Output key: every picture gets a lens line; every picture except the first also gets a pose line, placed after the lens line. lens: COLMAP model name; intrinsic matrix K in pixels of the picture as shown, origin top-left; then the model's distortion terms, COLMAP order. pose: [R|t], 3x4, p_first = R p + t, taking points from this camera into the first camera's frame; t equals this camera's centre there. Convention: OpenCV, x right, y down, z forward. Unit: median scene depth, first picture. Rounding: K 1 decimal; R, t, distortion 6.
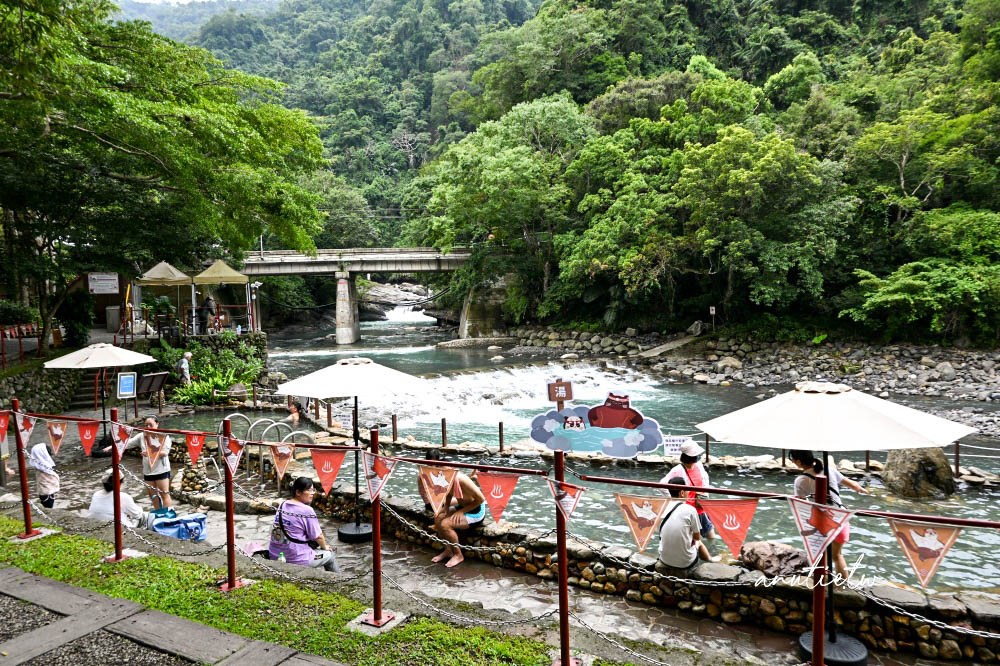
lens RADIAL K [[668.7, 0, 500.0], [0, 668.7, 333.0], [0, 0, 1]] dist [-0.010082, -0.001852]
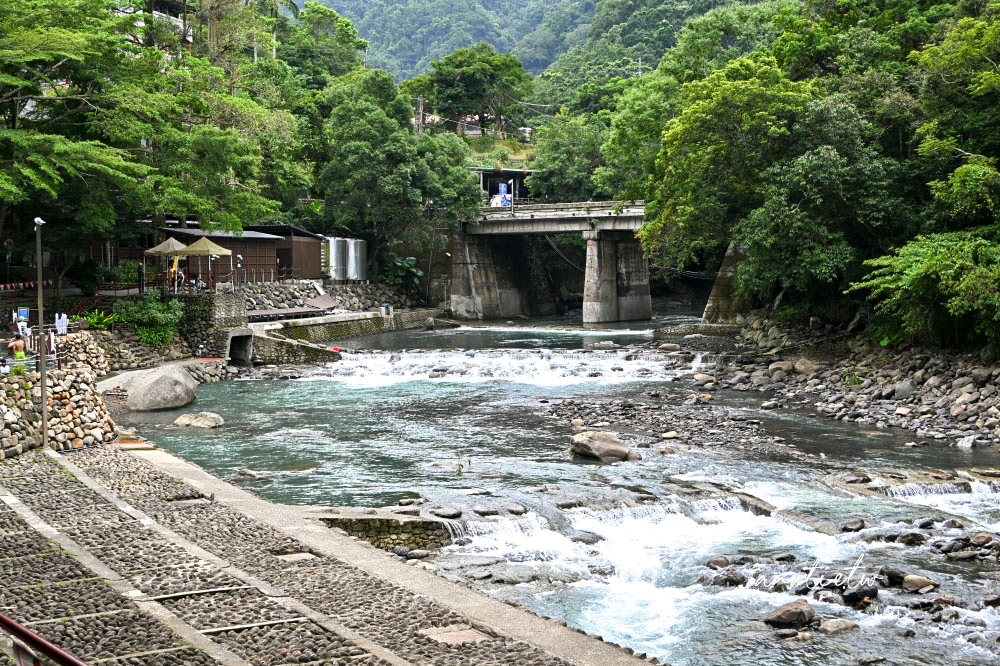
lens RADIAL K [[1347.2, 0, 500.0], [0, 1347.2, 333.0], [0, 0, 1]] dist [0.020364, 0.009728]
pose [[0.698672, 0.061345, -0.712807, 1.051023], [-0.056025, 0.997949, 0.030971, -0.019133], [0.713245, 0.018296, 0.700676, -0.232930]]
